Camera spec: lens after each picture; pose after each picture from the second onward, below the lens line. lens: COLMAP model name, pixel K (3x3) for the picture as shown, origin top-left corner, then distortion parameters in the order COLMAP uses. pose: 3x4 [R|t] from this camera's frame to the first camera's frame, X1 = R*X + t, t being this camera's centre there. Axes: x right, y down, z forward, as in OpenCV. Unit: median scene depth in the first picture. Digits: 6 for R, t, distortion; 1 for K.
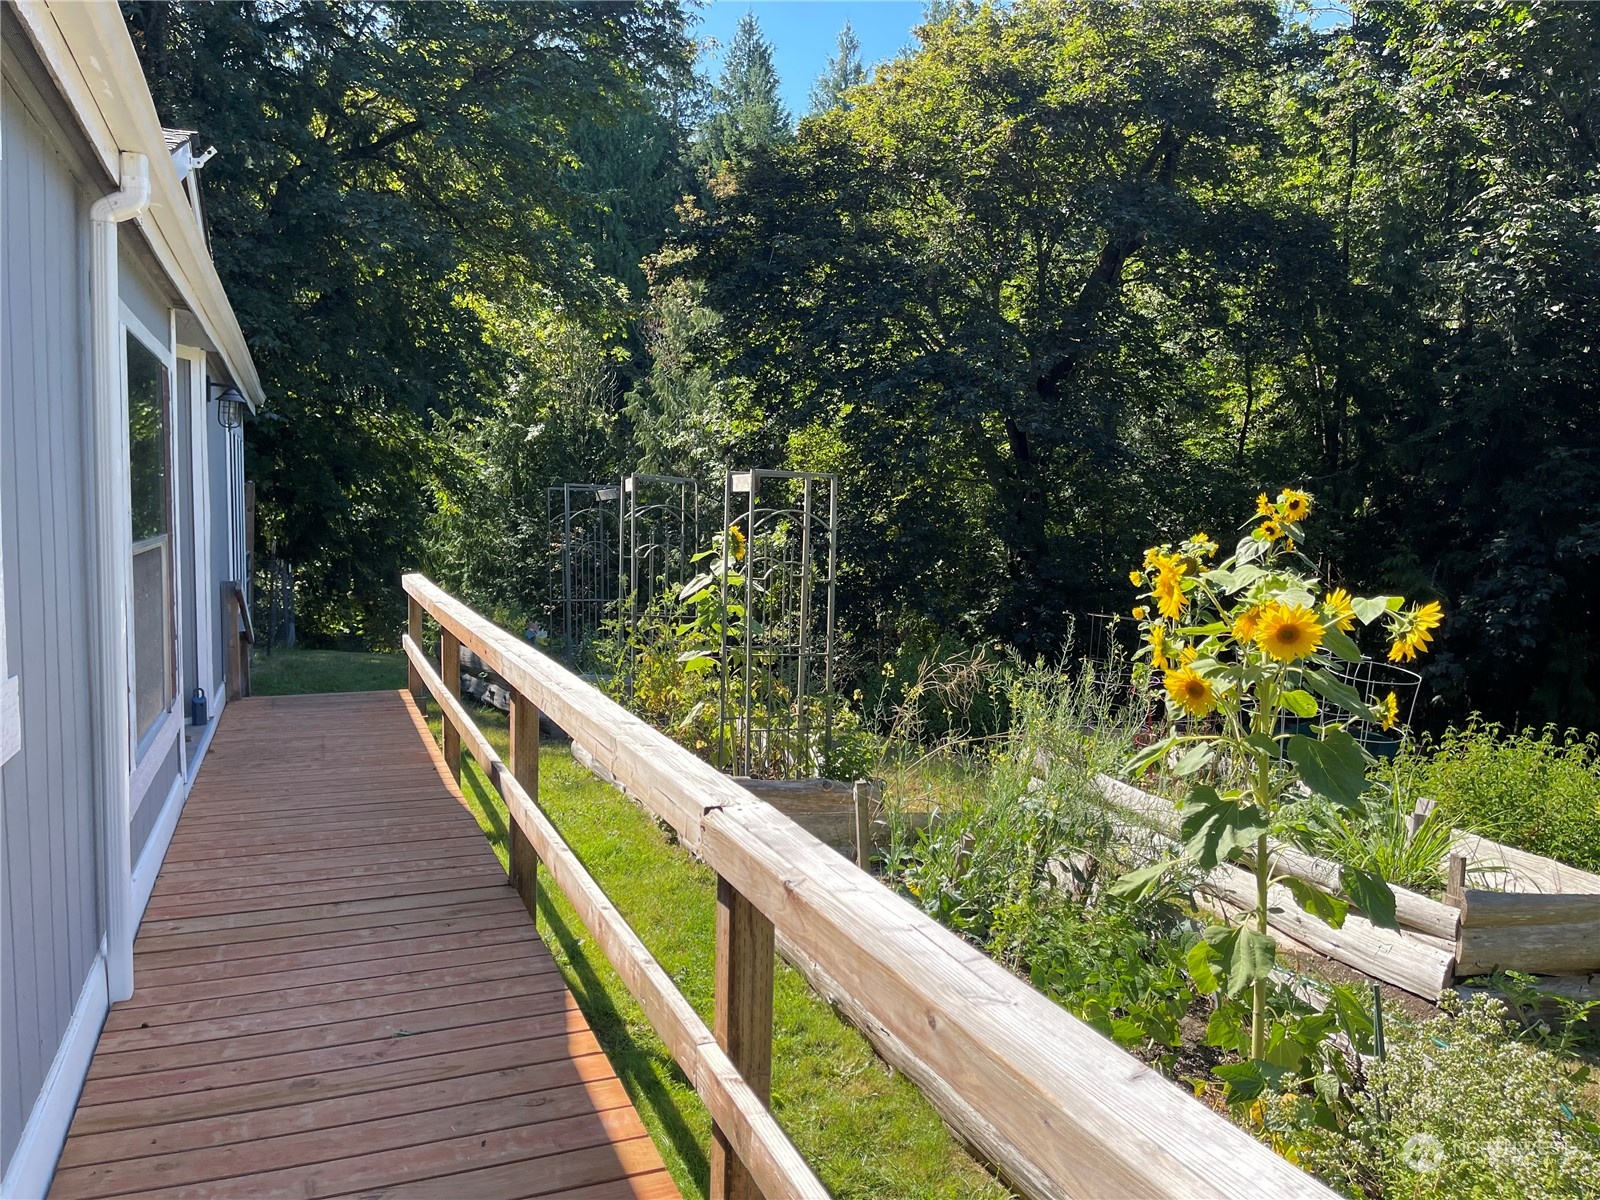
lens RADIAL K [[1200.1, 0, 797.9], [0, 1200.1, 605.4], [0, 0, 1]] dist [0.052188, -0.035699]
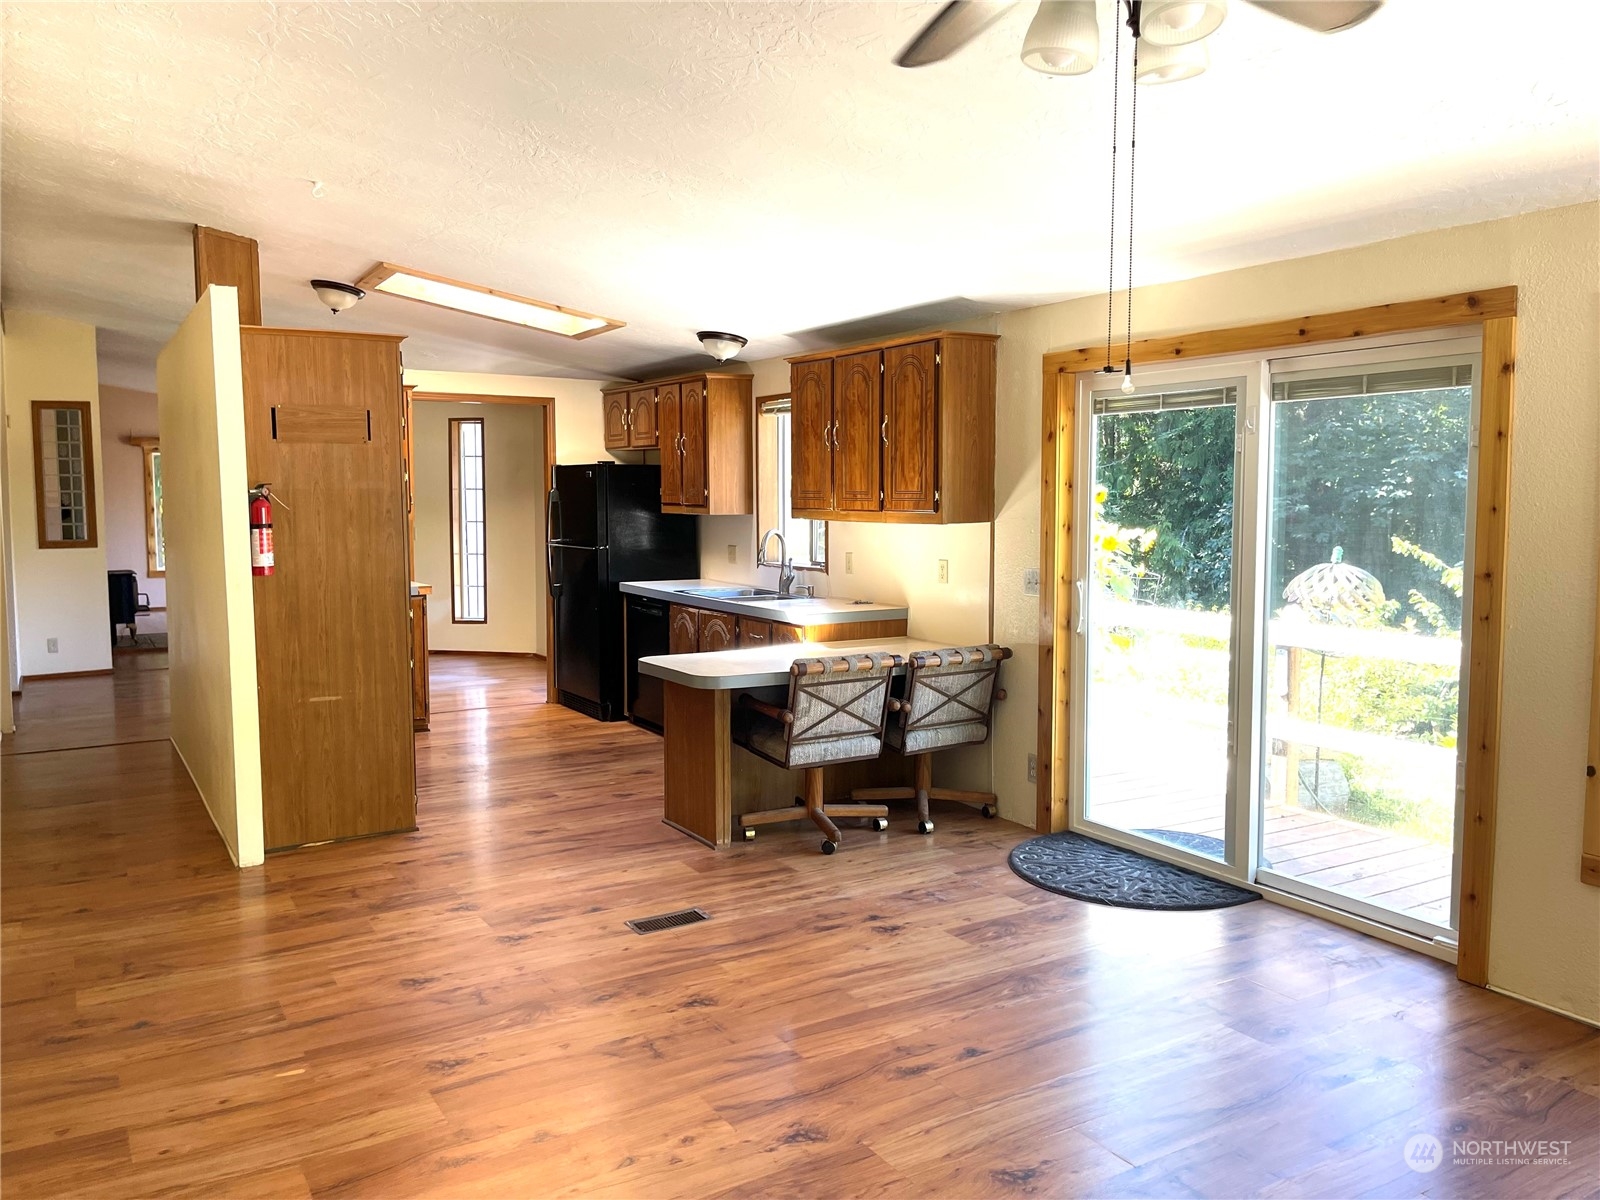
lens RADIAL K [[1200.1, 0, 800.4], [0, 1200.1, 595.6], [0, 0, 1]] dist [0.052188, -0.035699]
pose [[0.986002, -0.037594, 0.162441, -0.115513], [0.037012, 0.999293, 0.006607, 0.014777], [-0.162575, -0.000502, 0.986696, -0.250447]]
